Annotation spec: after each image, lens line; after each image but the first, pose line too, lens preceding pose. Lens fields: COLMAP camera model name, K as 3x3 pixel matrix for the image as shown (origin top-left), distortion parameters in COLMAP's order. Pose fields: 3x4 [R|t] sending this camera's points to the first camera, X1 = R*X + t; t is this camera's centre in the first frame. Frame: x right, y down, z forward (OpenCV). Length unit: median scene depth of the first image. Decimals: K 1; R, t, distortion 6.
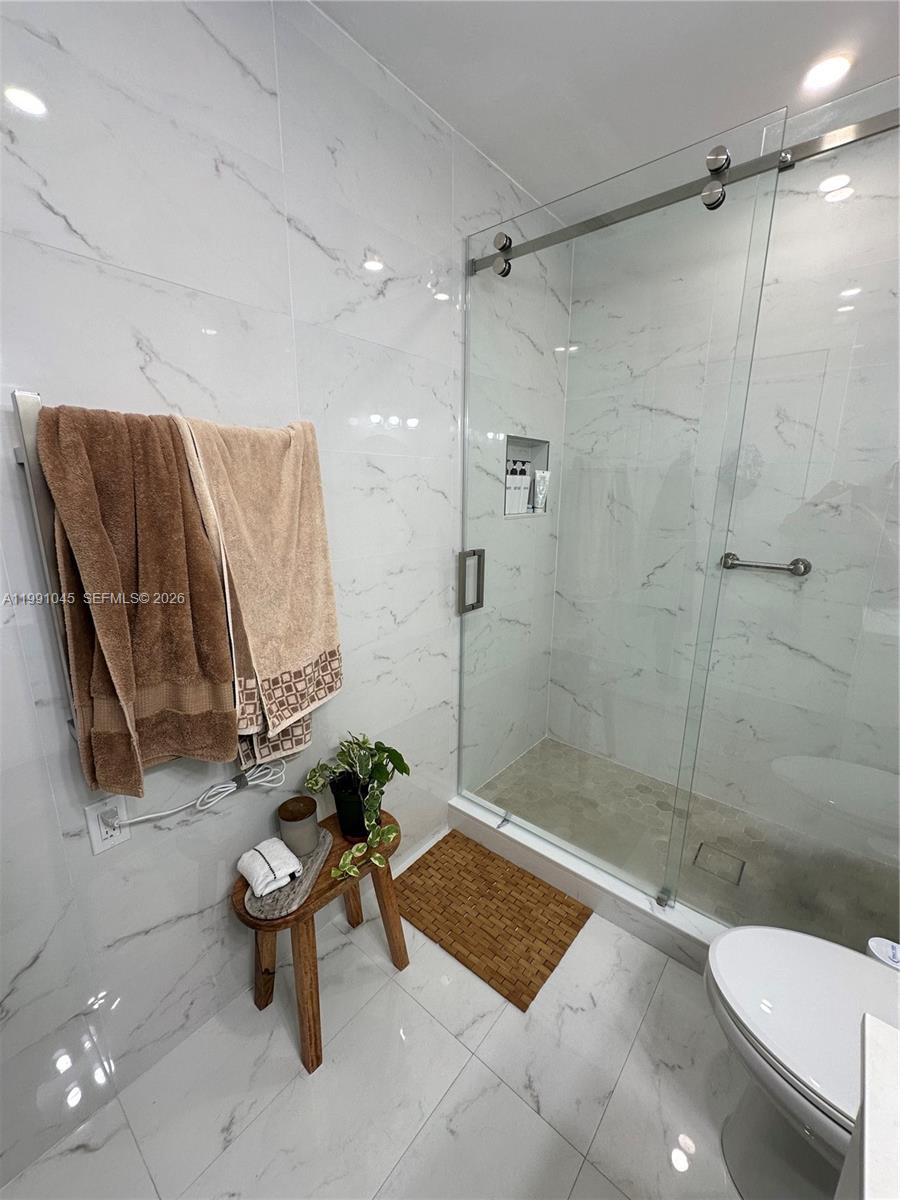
lens RADIAL K [[480.2, 0, 449.7], [0, 480.2, 603.6], [0, 0, 1]] dist [-0.001240, 0.000322]
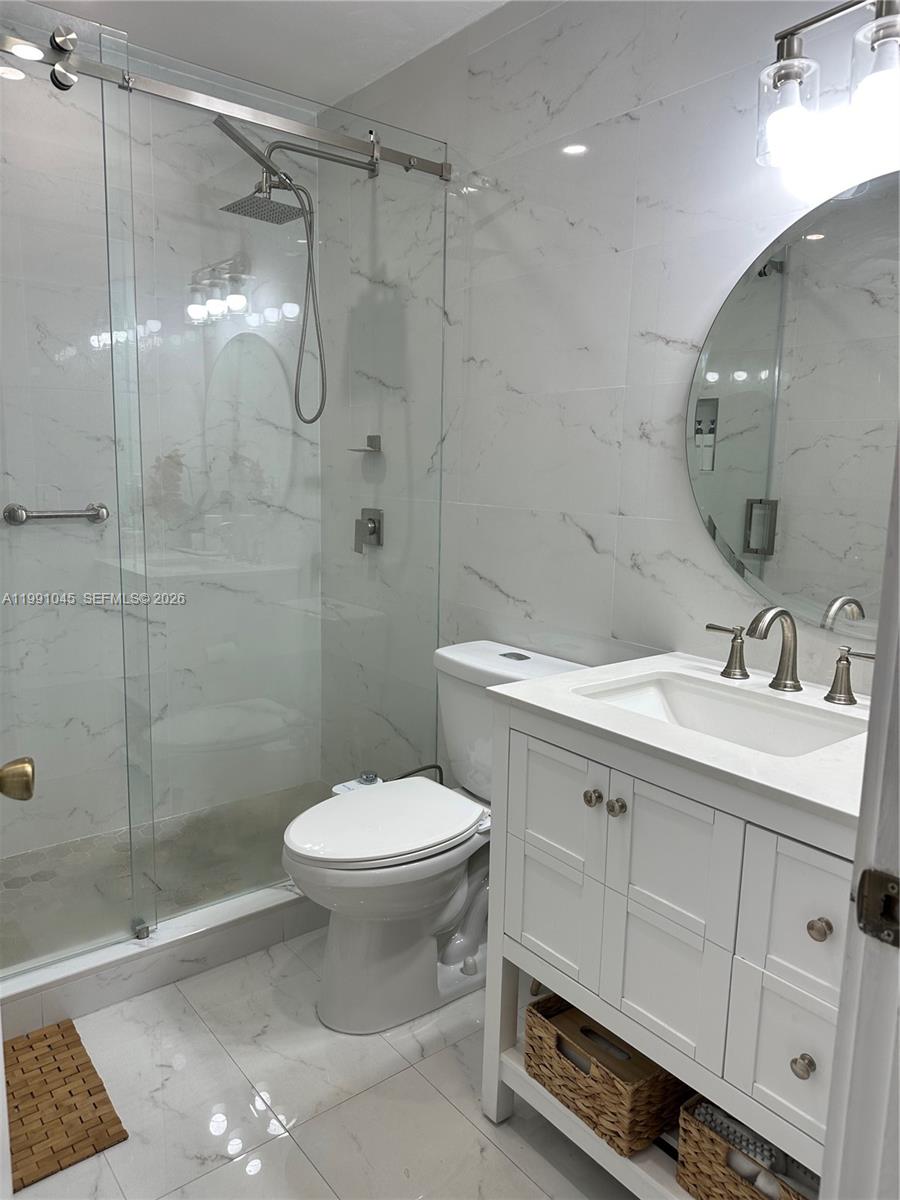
lens RADIAL K [[847.4, 0, 448.3], [0, 847.4, 599.8], [0, 0, 1]] dist [0.029944, -0.018275]
pose [[0.200451, -0.163933, 0.965891, -0.708865], [0.211811, 0.969835, 0.120646, 0.027389], [-0.956533, 0.180403, 0.229127, 0.099922]]
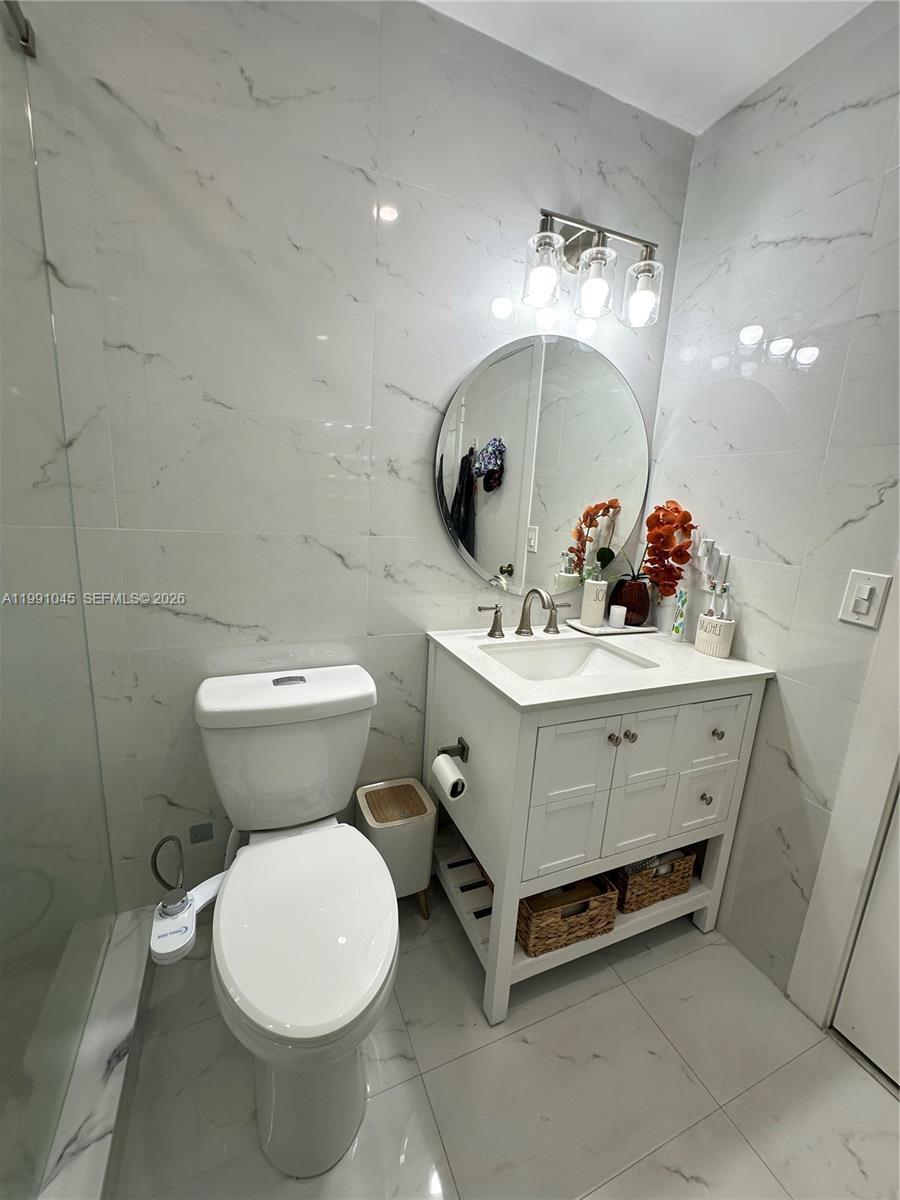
lens RADIAL K [[480.2, 0, 448.7], [0, 480.2, 601.9], [0, 0, 1]] dist [-0.001240, 0.000322]
pose [[-0.892214, -0.156662, 0.423570, 0.110917], [0.037499, 0.908966, 0.415180, -0.141060], [-0.450054, 0.386313, -0.805117, 0.833976]]
